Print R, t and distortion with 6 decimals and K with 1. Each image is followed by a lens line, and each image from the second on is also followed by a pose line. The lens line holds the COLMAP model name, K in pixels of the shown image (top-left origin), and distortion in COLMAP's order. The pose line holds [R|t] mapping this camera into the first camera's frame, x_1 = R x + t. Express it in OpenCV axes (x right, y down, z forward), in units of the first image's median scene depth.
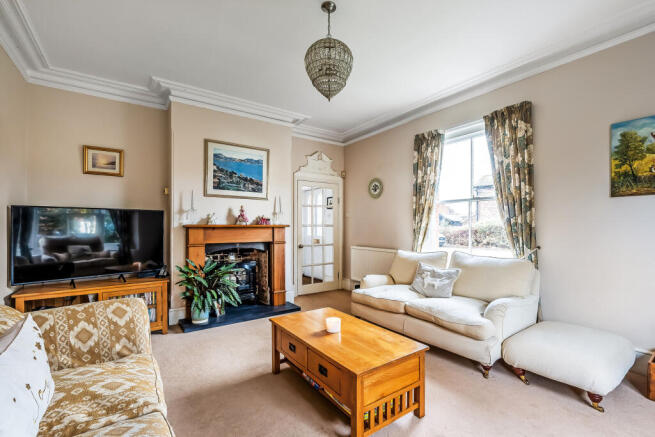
lens RADIAL K [[300.9, 0, 327.5], [0, 300.9, 218.5], [0, 0, 1]] dist [-0.001416, 0.000114]
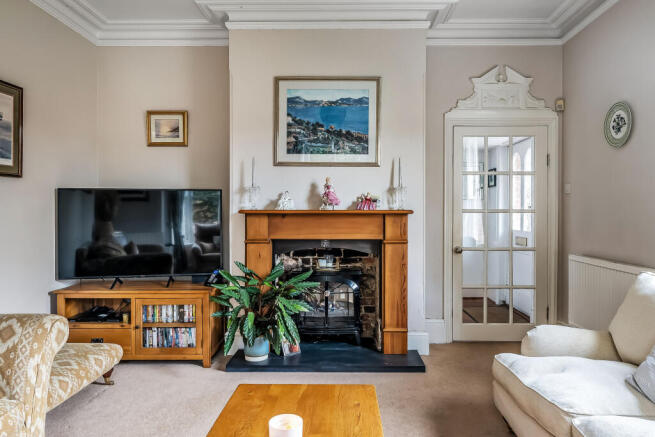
lens RADIAL K [[452.2, 0, 328.5], [0, 452.2, 207.2], [0, 0, 1]] dist [-0.000357, 0.000068]
pose [[0.803274, -0.004935, -0.595589, 0.251194], [0.013984, 0.999846, 0.010576, 0.006069], [0.595445, -0.016825, 0.803220, 0.272008]]
